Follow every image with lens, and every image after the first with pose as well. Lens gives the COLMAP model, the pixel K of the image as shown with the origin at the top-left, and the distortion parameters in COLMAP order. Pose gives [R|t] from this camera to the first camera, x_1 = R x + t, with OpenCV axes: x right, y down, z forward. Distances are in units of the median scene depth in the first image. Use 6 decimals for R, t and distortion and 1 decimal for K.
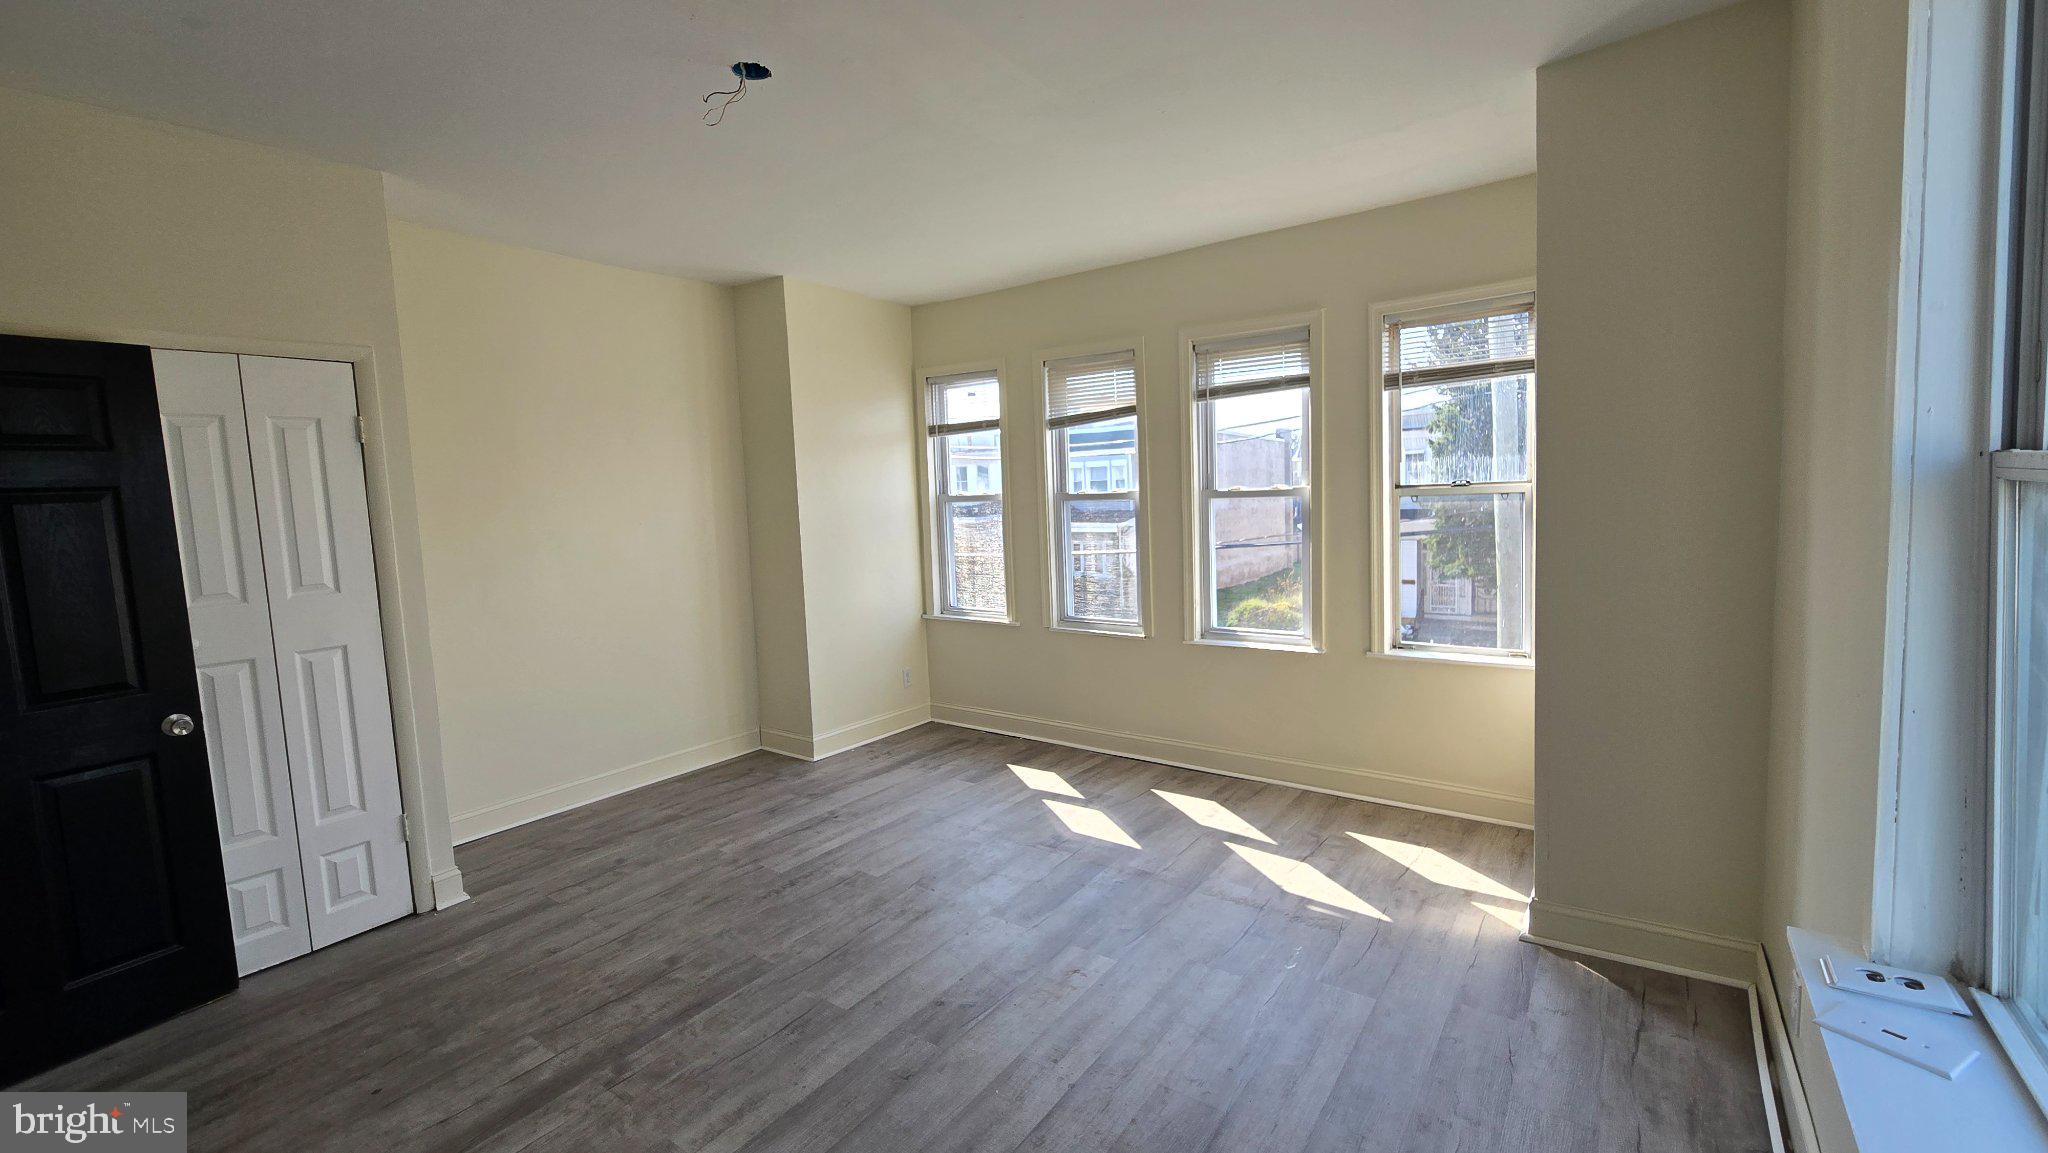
lens RADIAL K [[833.6, 0, 1016.9], [0, 833.6, 567.5], [0, 0, 1]] dist [-0.000950, 0.000891]
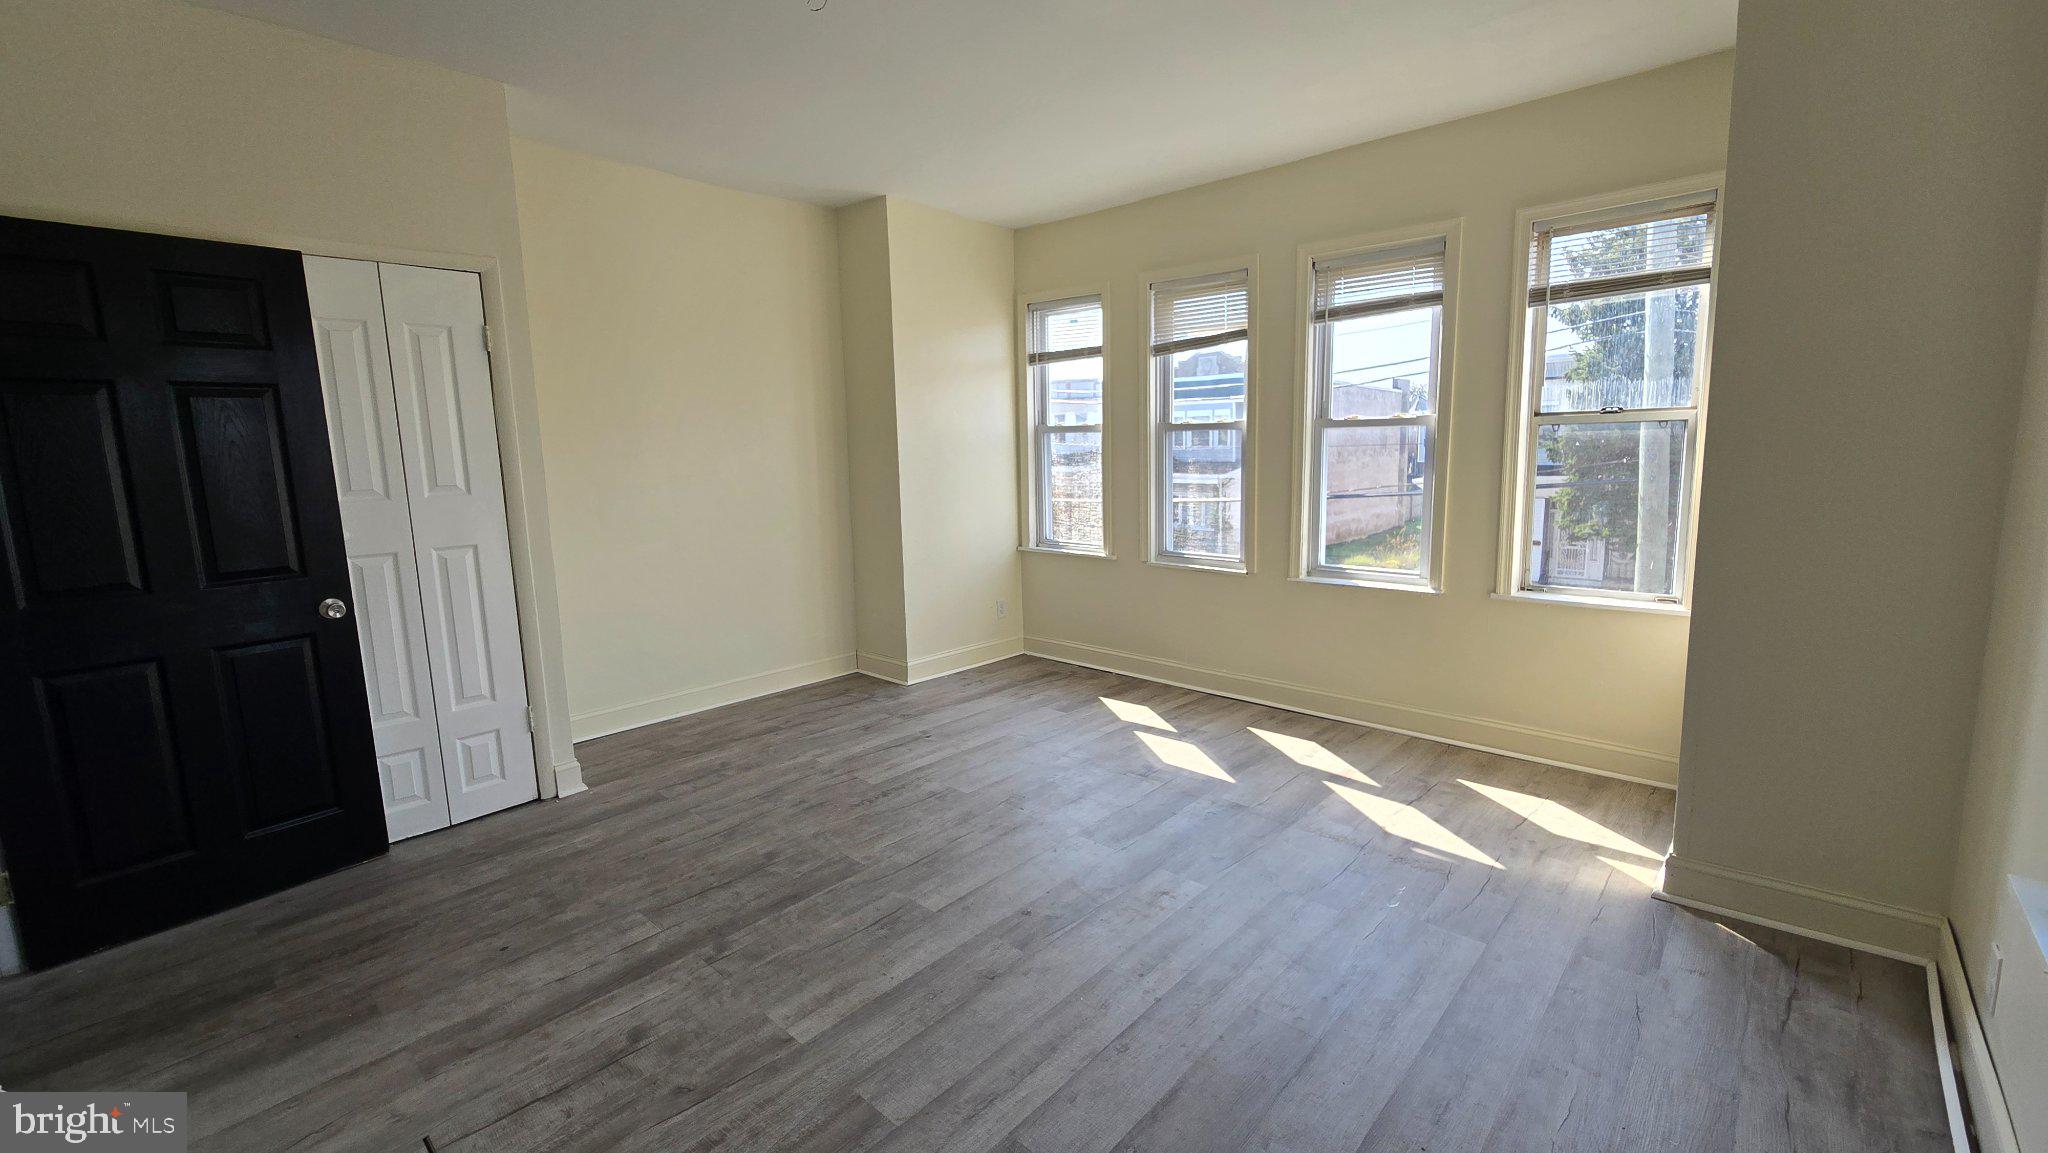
lens RADIAL K [[835.9, 0, 1019.5], [0, 835.9, 566.1], [0, 0, 1]] dist [-0.000177, 0.000360]
pose [[0.993537, 0.032352, -0.108802, -0.003433], [-0.026141, 0.997972, 0.058032, 0.036392], [0.110459, -0.054813, 0.992368, 0.018968]]
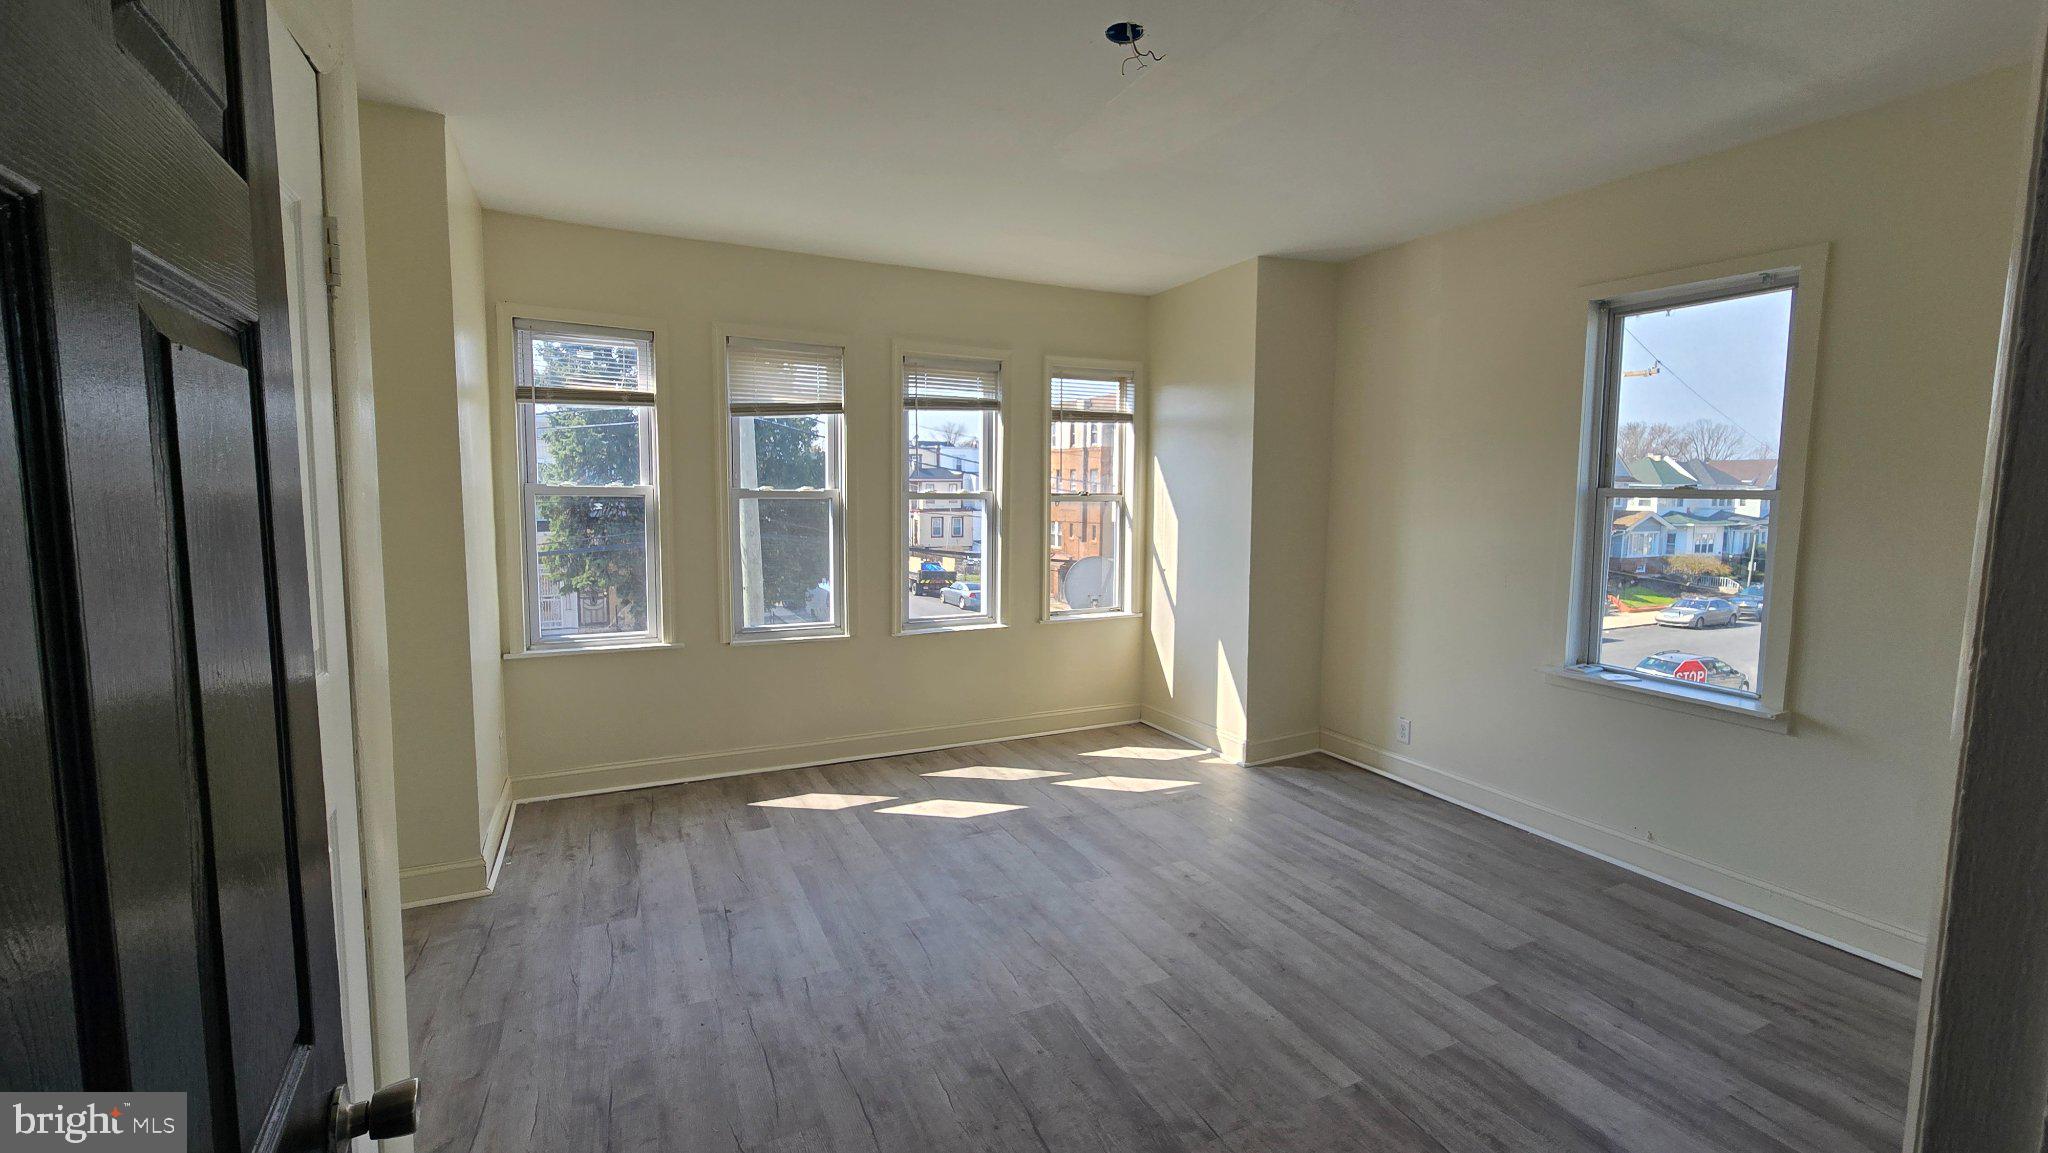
lens RADIAL K [[843.9, 0, 1013.1], [0, 843.9, 566.6], [0, 0, 1]] dist [-0.001344, 0.000706]
pose [[0.472060, -0.039044, 0.880702, -0.886903], [0.056299, 0.998315, 0.014081, -0.004653], [-0.879767, 0.042935, 0.473462, 0.481711]]
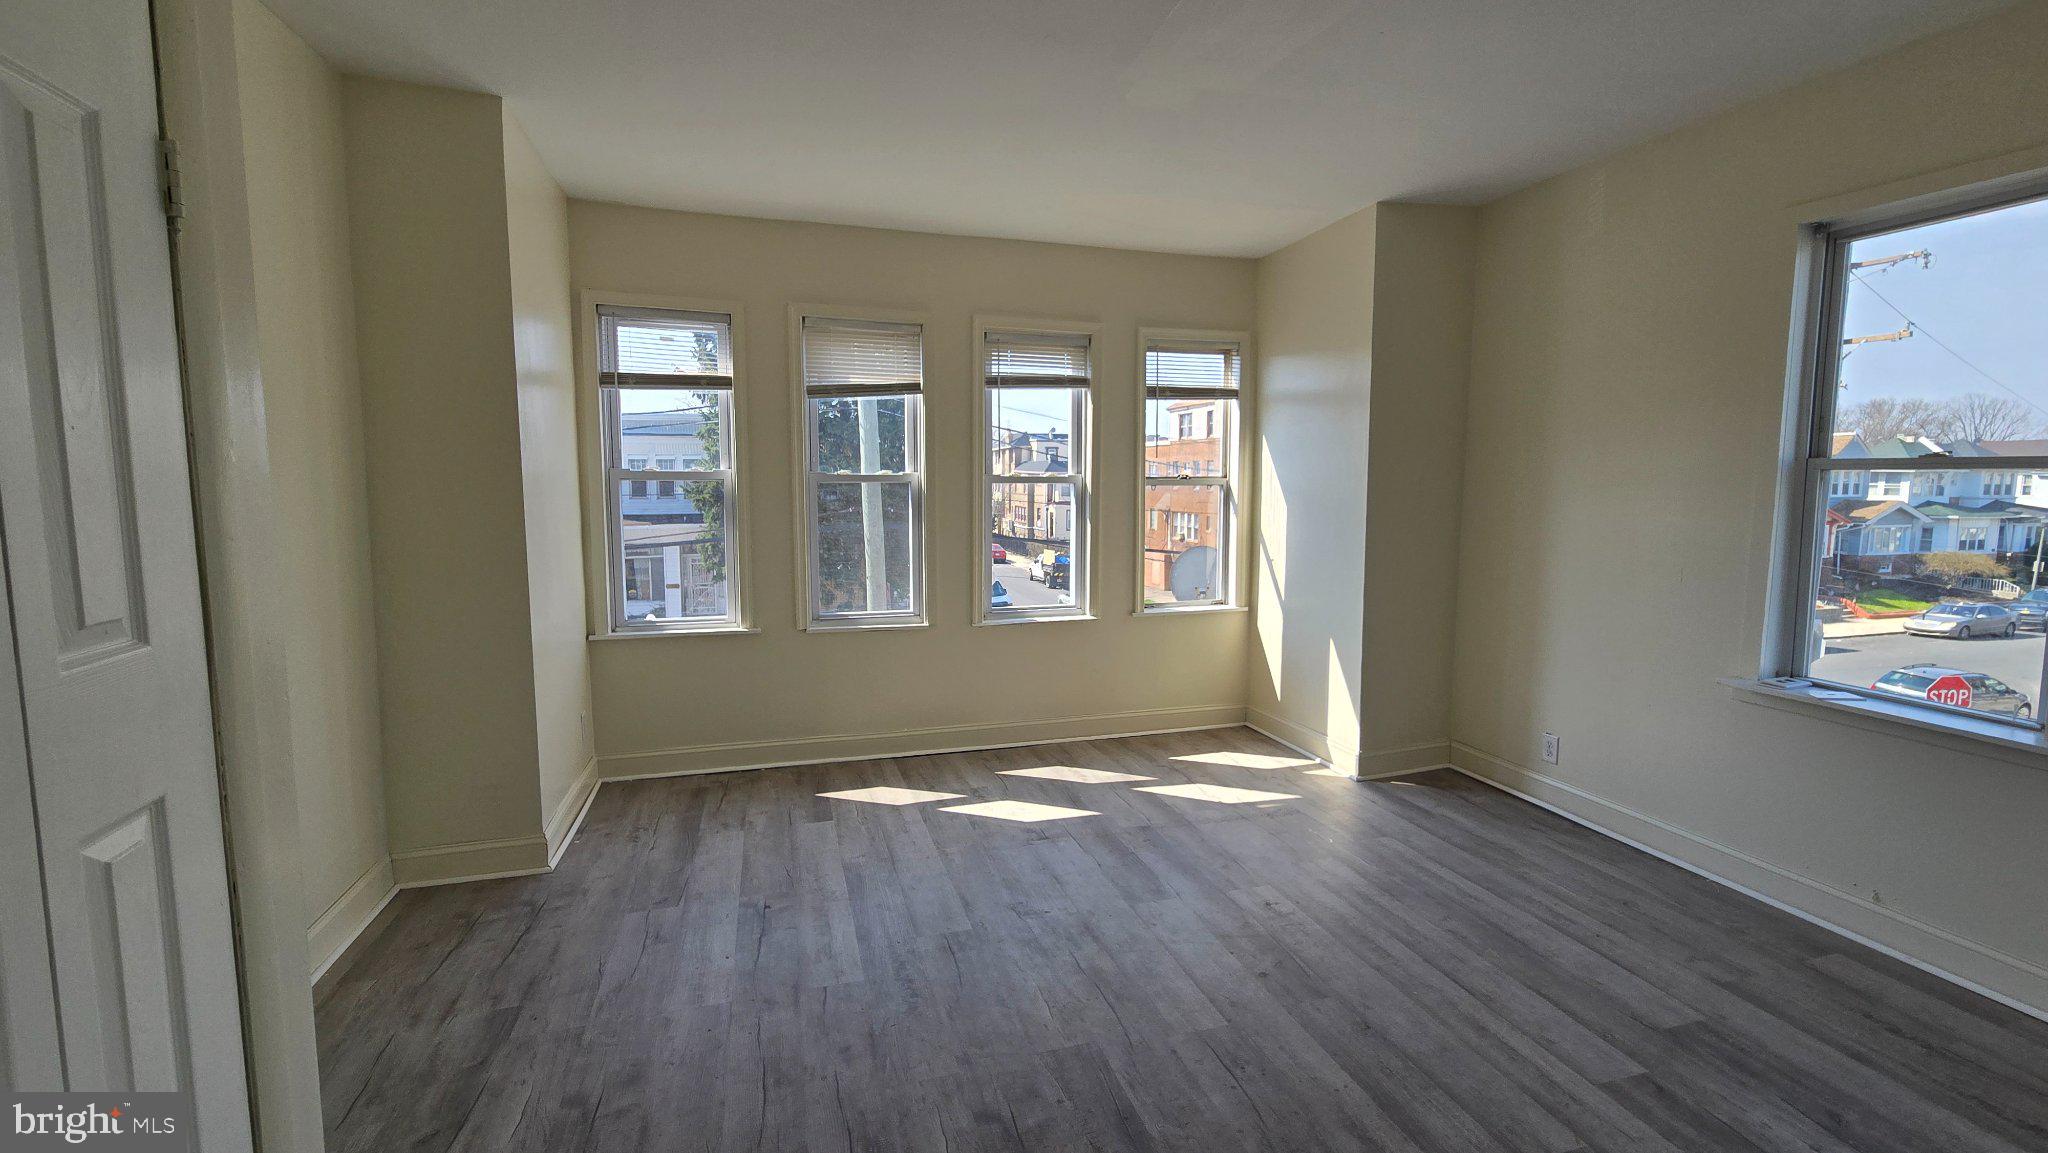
lens RADIAL K [[843.9, 0, 1013.1], [0, 843.9, 566.6], [0, 0, 1]] dist [-0.001344, 0.000706]
pose [[0.609085, -0.041019, 0.792044, -0.770543], [0.050270, 0.998650, 0.013061, 0.010500], [-0.791511, 0.031861, 0.610324, 0.452552]]
